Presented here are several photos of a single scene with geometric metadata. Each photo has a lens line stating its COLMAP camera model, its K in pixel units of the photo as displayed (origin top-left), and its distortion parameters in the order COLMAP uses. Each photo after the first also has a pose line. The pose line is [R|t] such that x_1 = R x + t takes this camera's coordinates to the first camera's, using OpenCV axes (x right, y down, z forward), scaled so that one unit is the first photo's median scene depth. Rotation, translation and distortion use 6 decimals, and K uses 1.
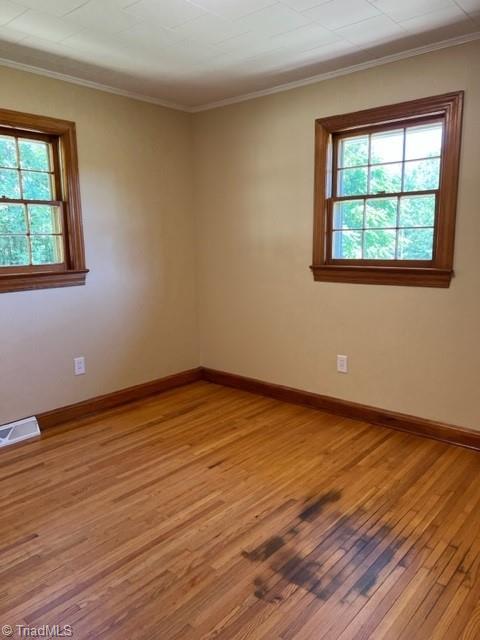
lens RADIAL K [[485.8, 0, 240.0], [0, 485.8, 320.0], [0, 0, 1]] dist [0.113385, -0.093211]
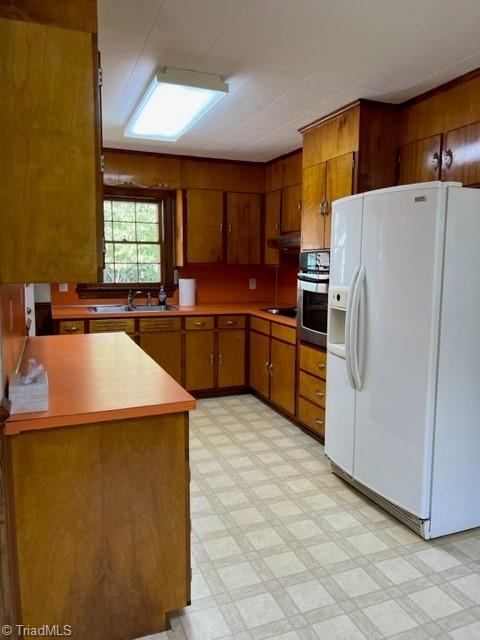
lens RADIAL K [[485.8, 0, 240.0], [0, 485.8, 320.0], [0, 0, 1]] dist [0.113385, -0.093211]
pose [[0.445272, -0.086002, 0.891256, -0.921248], [0.152800, 0.988074, 0.019006, 0.014879], [-0.882261, 0.127721, 0.453103, 0.019787]]
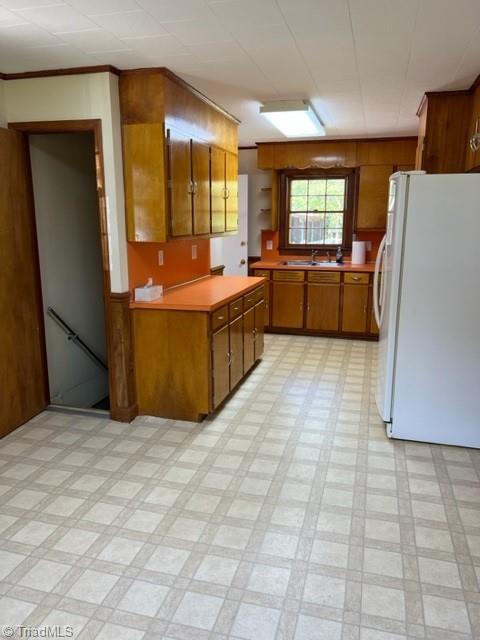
lens RADIAL K [[485.8, 0, 240.0], [0, 485.8, 320.0], [0, 0, 1]] dist [0.113385, -0.093211]
pose [[0.900245, -0.065786, 0.430385, -0.851508], [0.061283, 0.997824, 0.024335, 0.114913], [-0.431050, 0.004468, 0.902317, -0.637474]]
